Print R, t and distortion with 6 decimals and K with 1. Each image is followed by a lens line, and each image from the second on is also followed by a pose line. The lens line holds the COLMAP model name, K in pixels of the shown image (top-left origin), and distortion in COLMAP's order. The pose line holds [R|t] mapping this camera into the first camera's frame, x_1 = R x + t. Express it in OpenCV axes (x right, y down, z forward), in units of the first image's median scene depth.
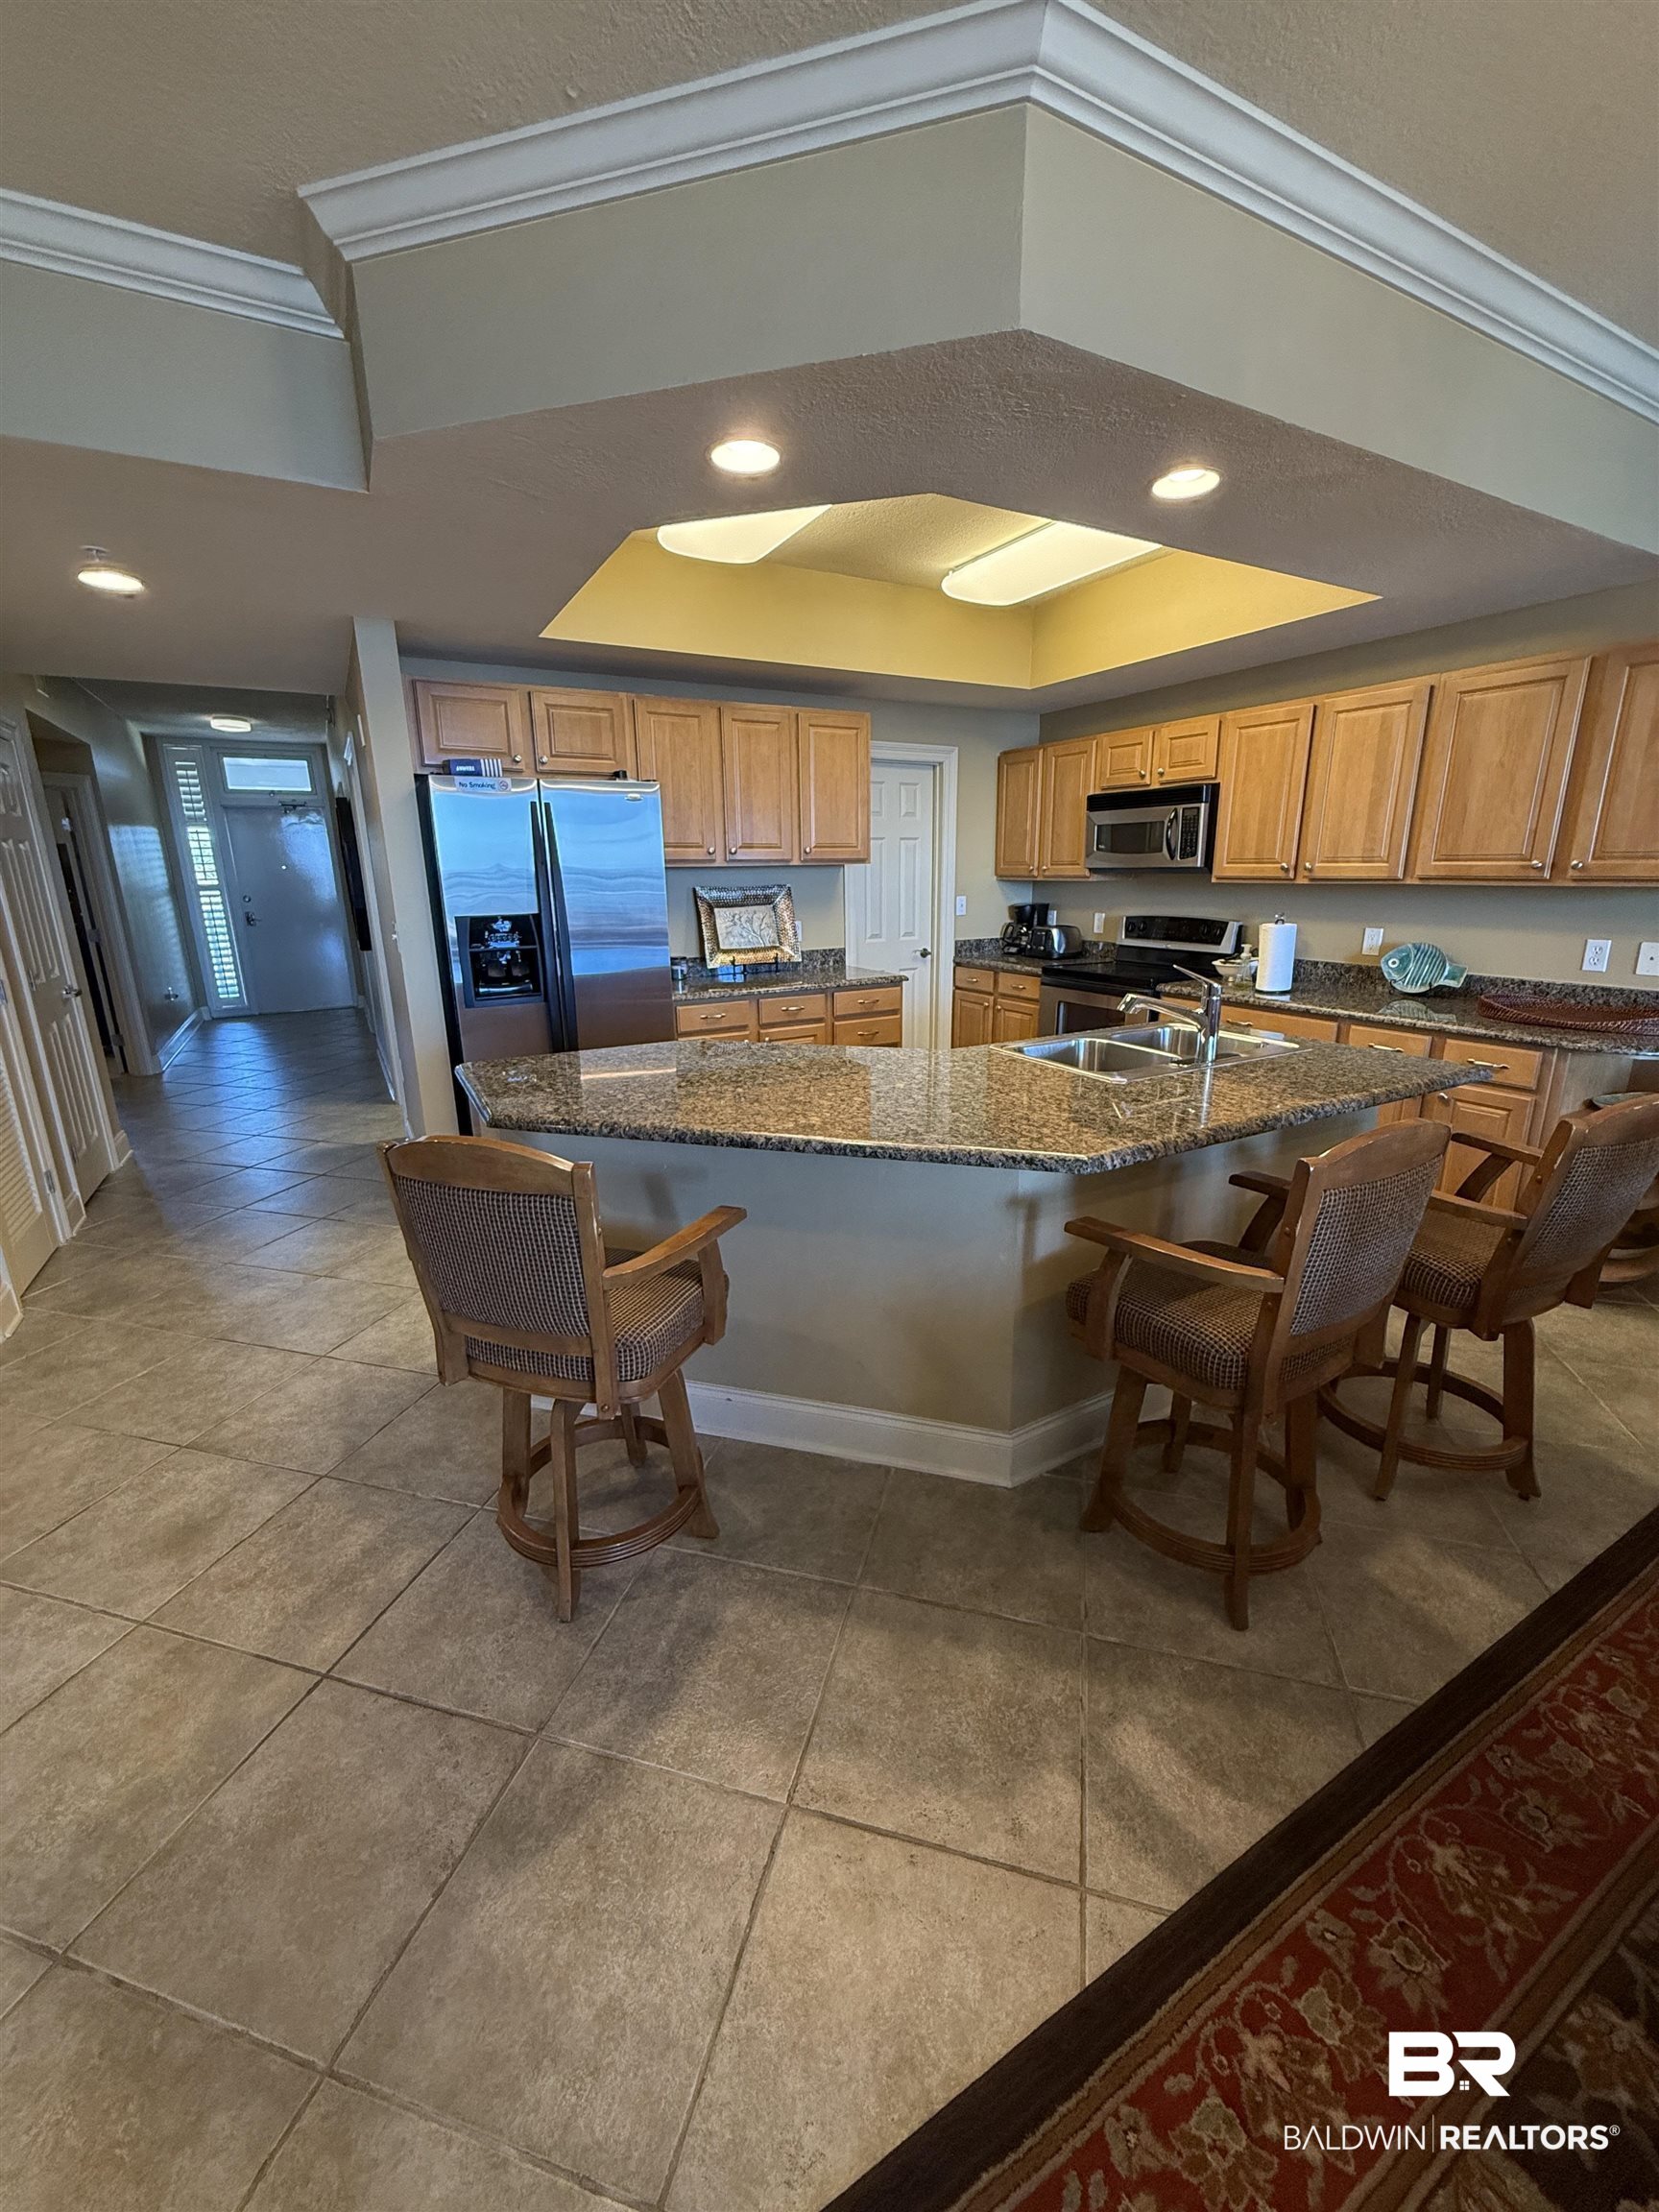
lens RADIAL K [[888.9, 0, 829.5], [0, 888.9, 1106.0], [0, 0, 1]] dist [0.000344, -0.000069]
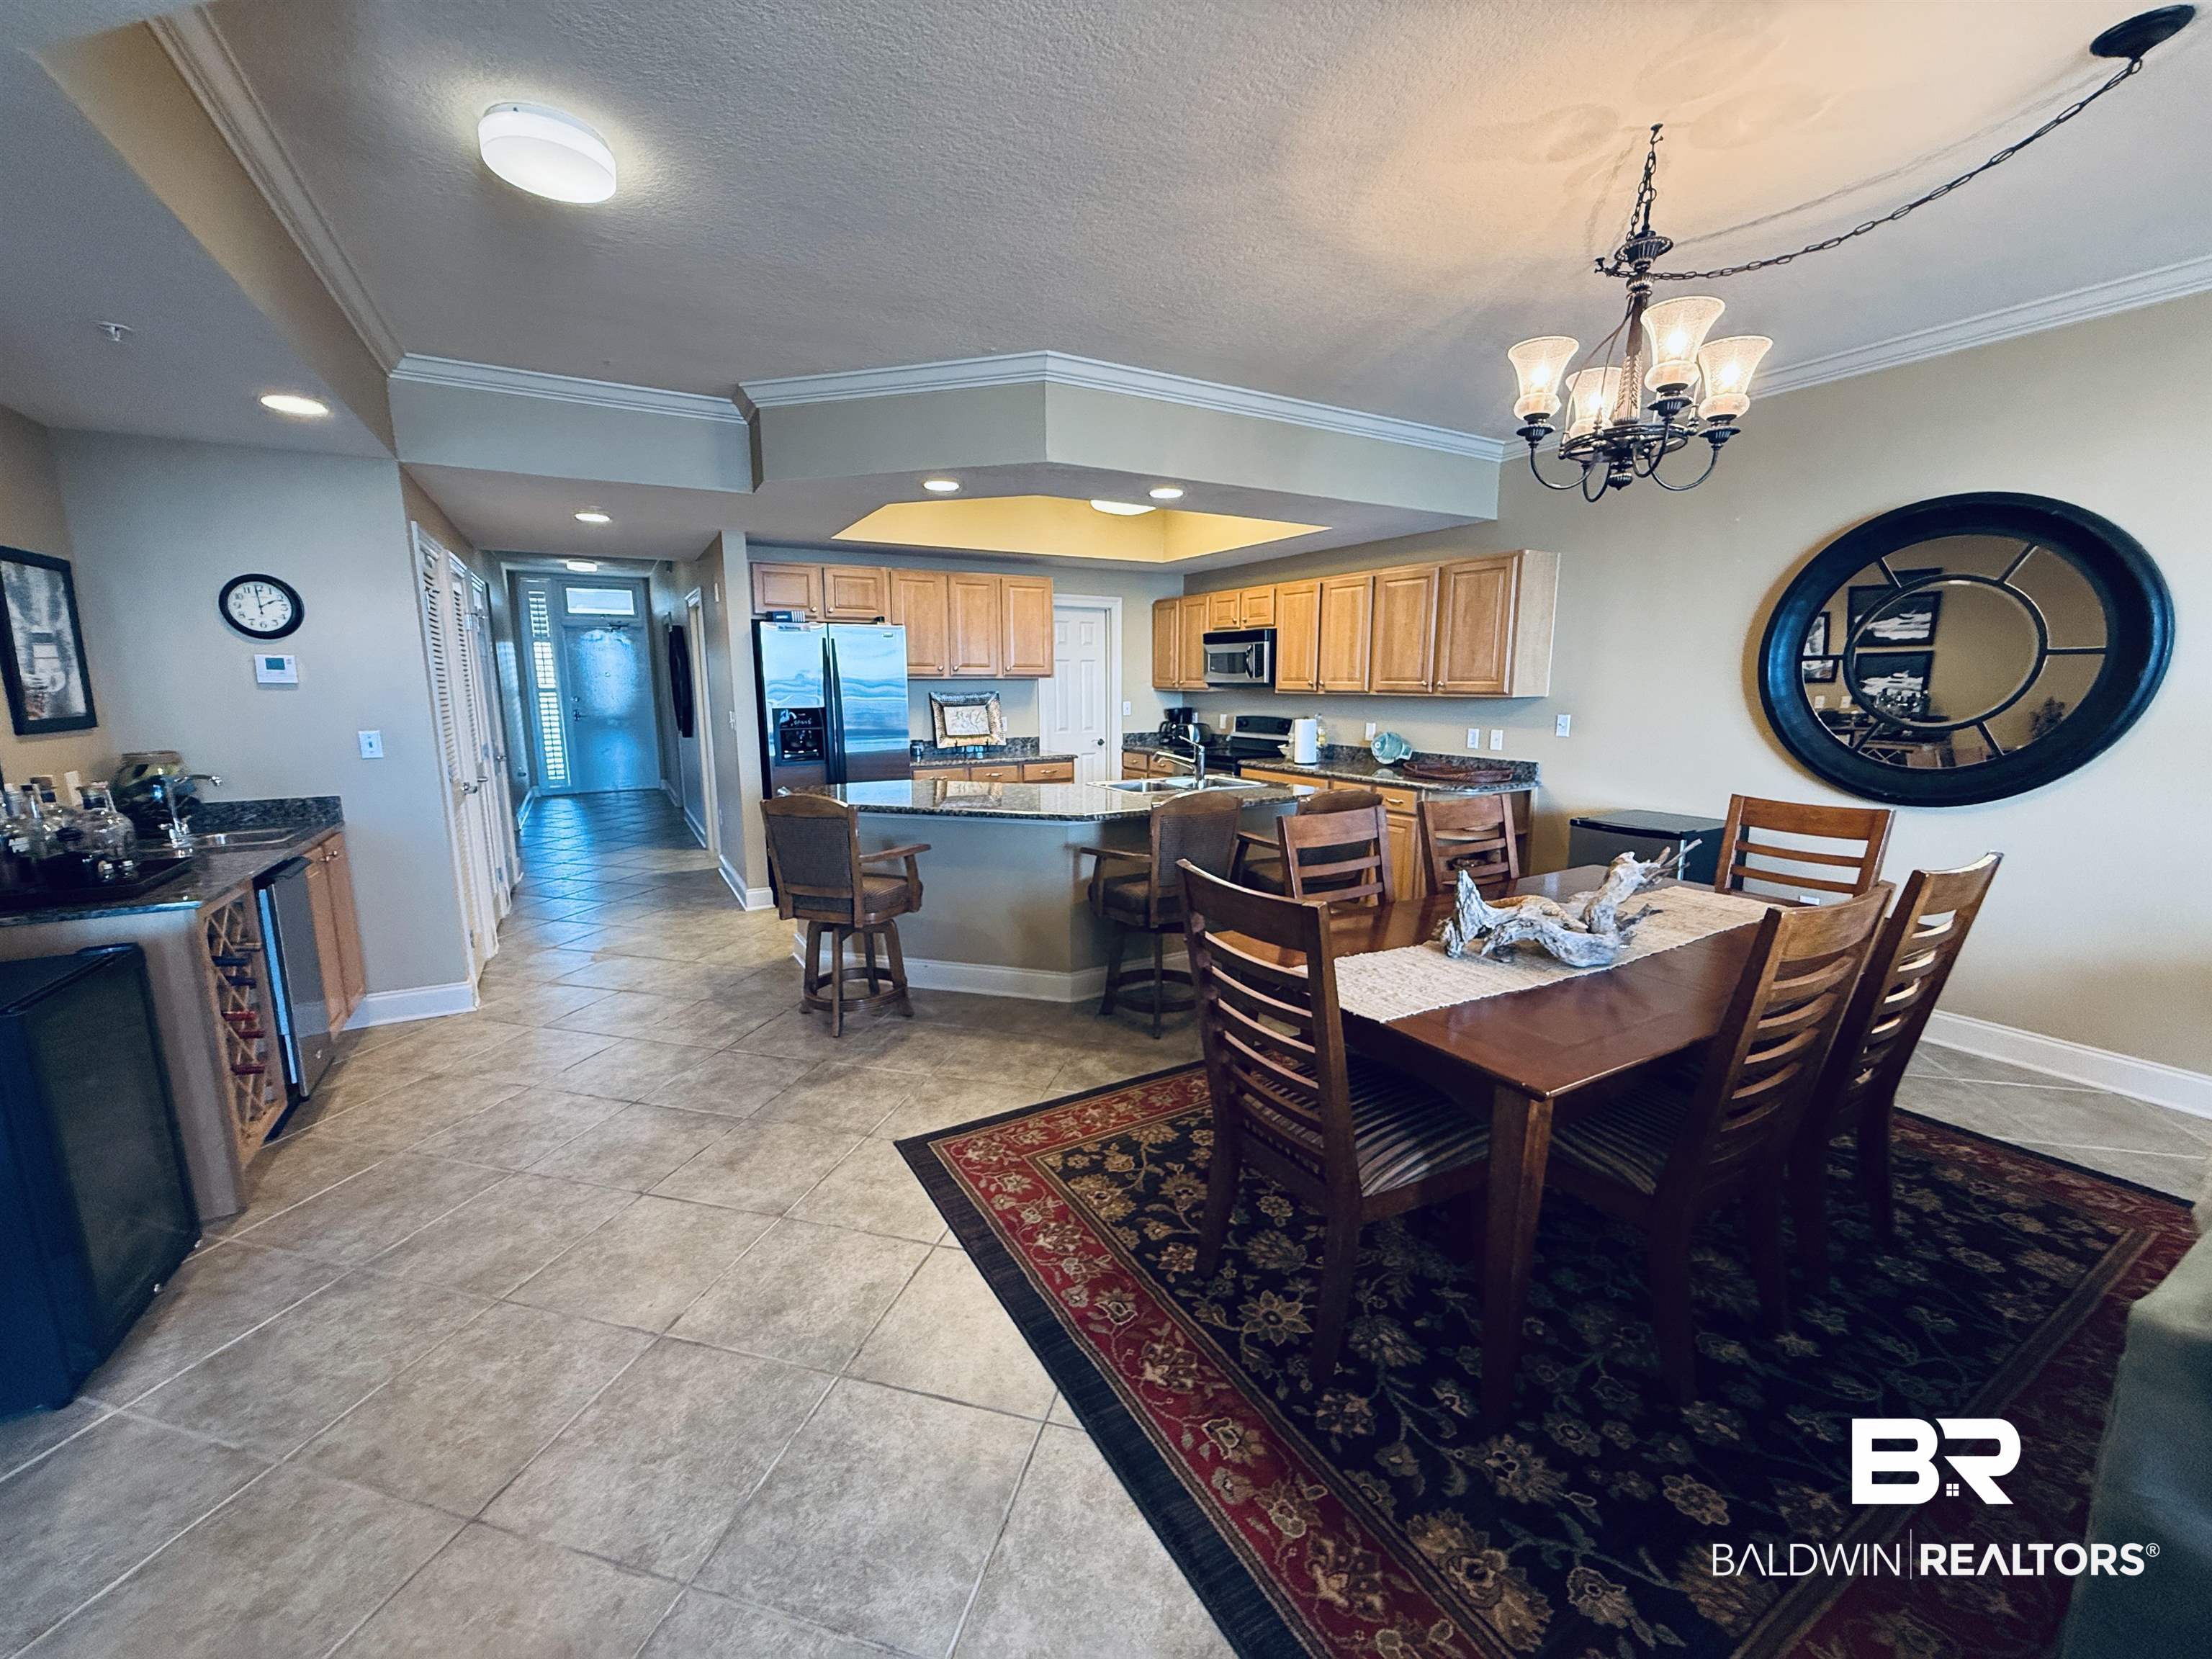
lens RADIAL K [[888.9, 0, 1101.3], [0, 888.9, 839.0], [0, 0, 1]] dist [0.000344, -0.000069]
pose [[0.999901, 0.009397, 0.010480, 0.125092], [-0.008479, 0.996391, -0.084462, 0.122835], [-0.011236, 0.084364, 0.996372, -0.469527]]
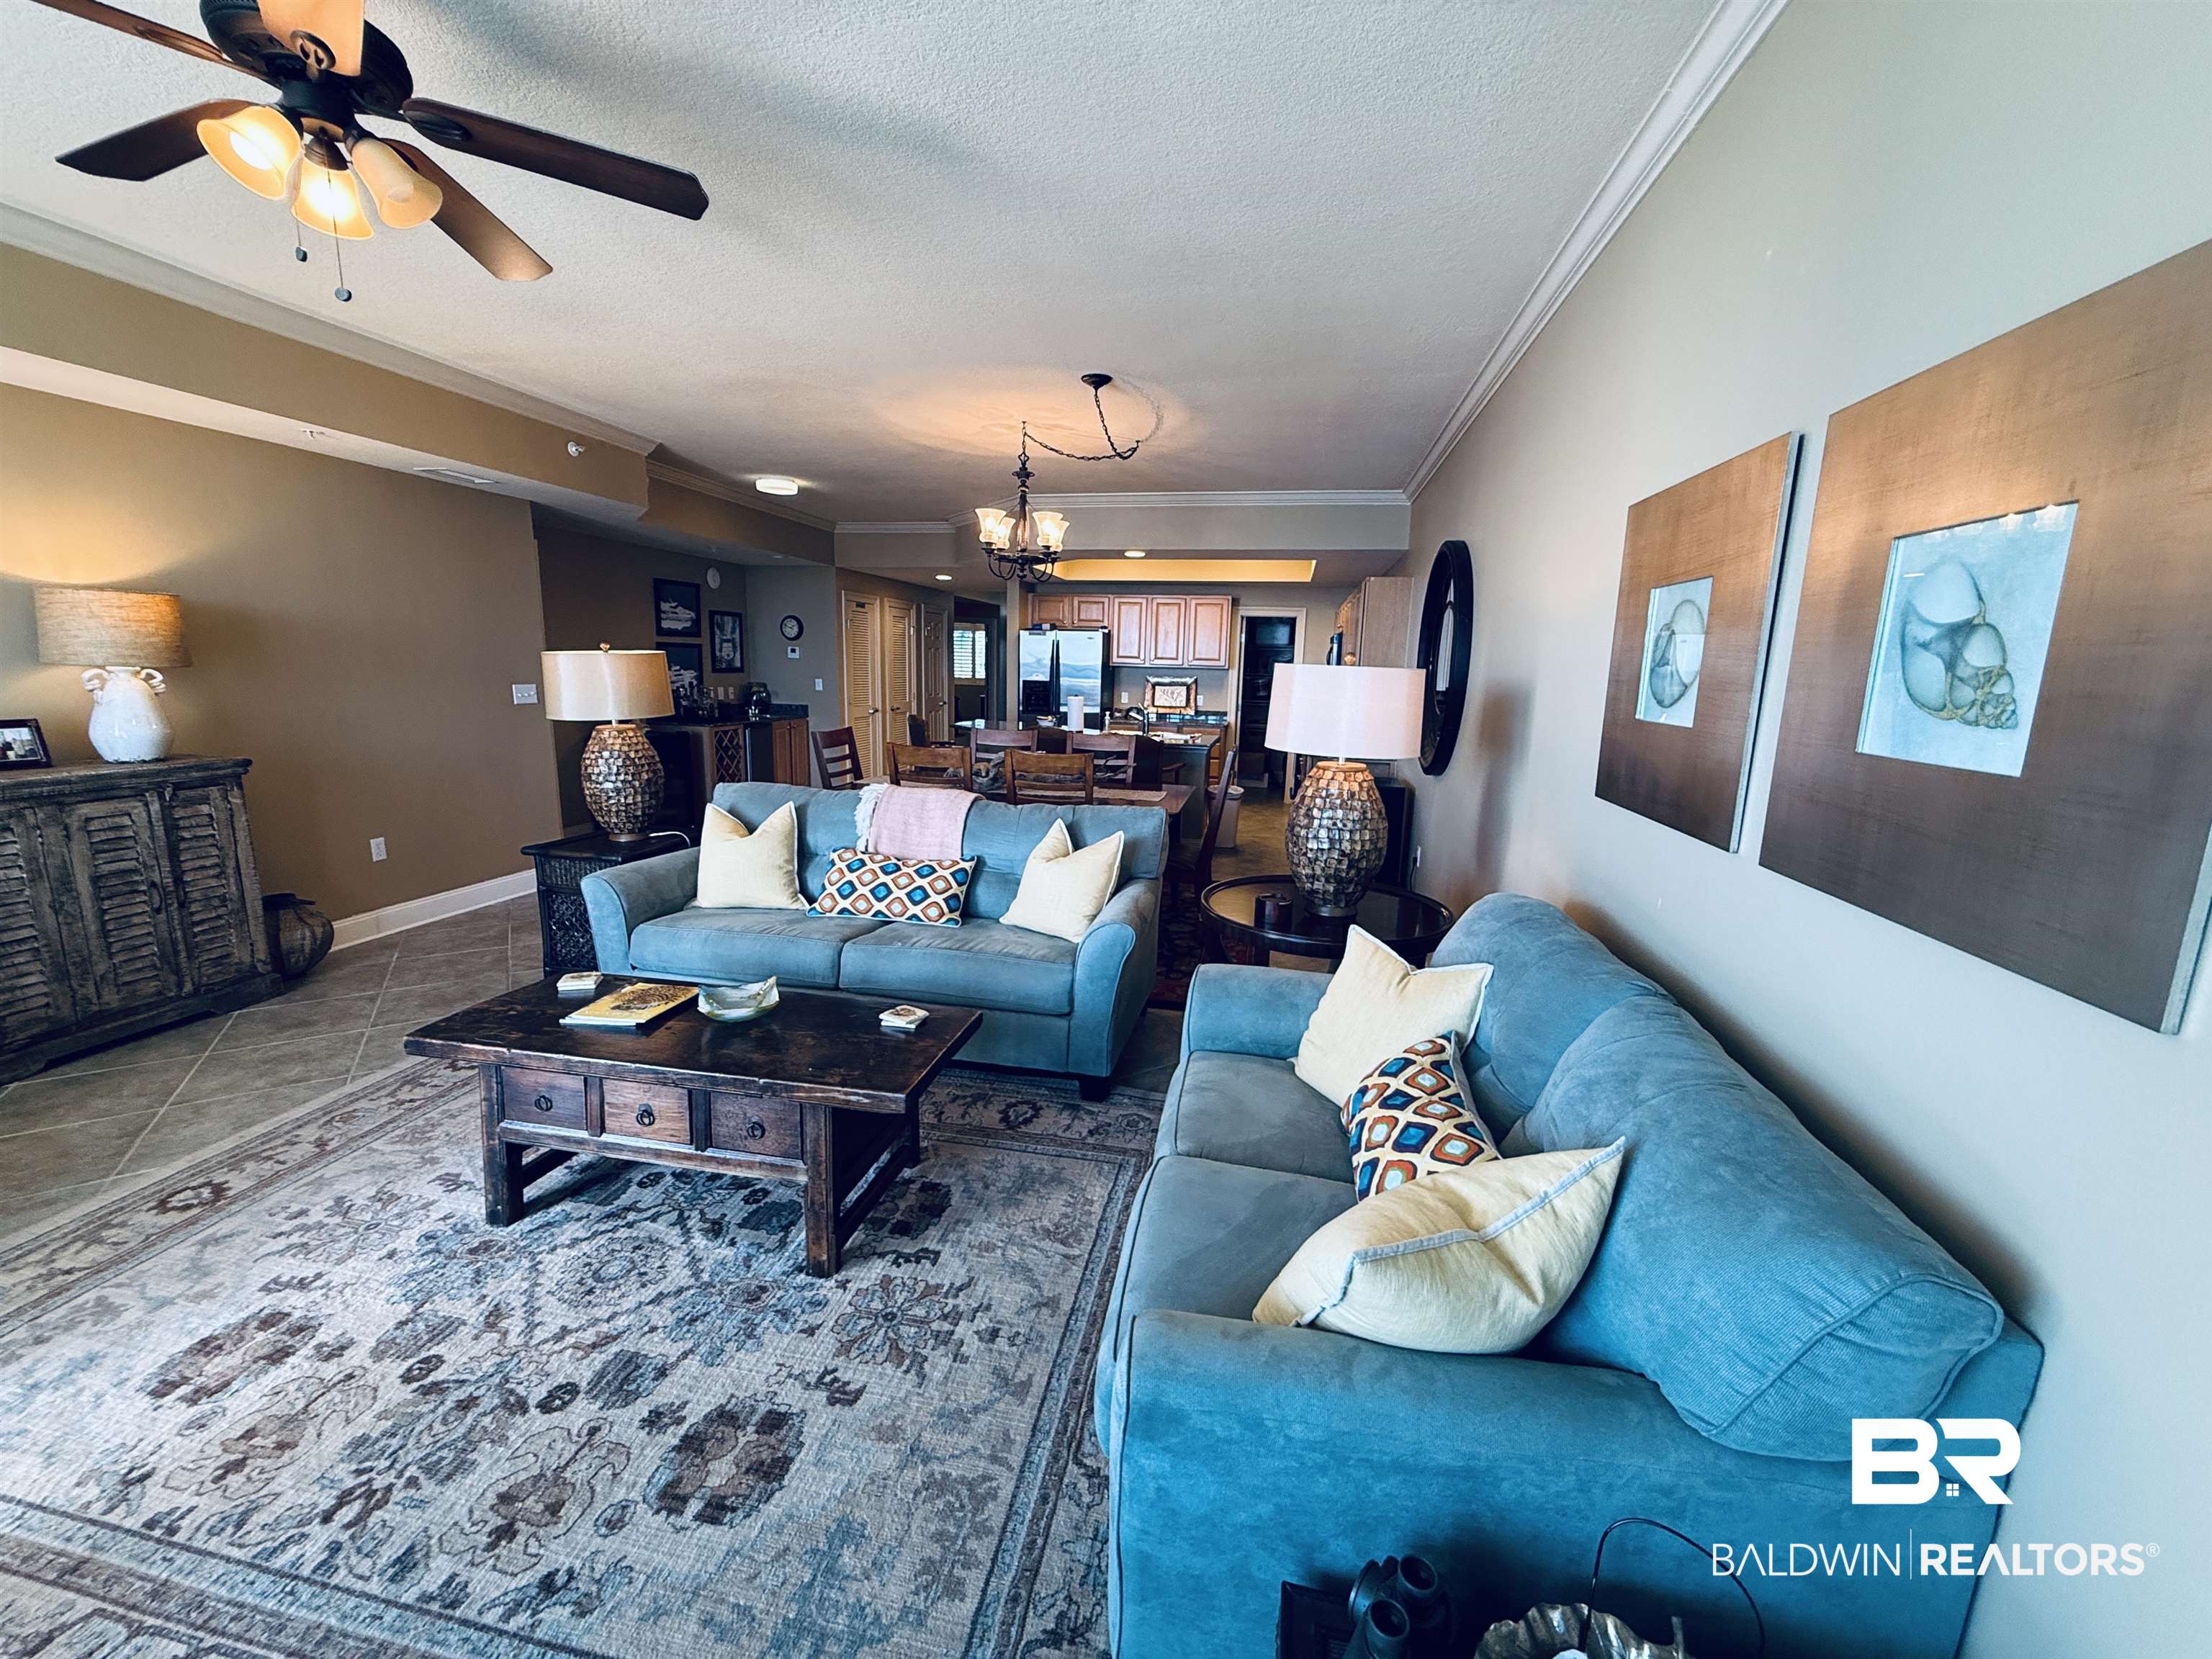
lens RADIAL K [[888.9, 0, 1101.3], [0, 888.9, 839.0], [0, 0, 1]] dist [0.000344, -0.000069]
pose [[0.756289, 0.157202, -0.635071, 1.339436], [-0.205403, 0.978675, -0.002352, 0.189635], [0.621158, 0.132225, 0.772450, -0.768281]]
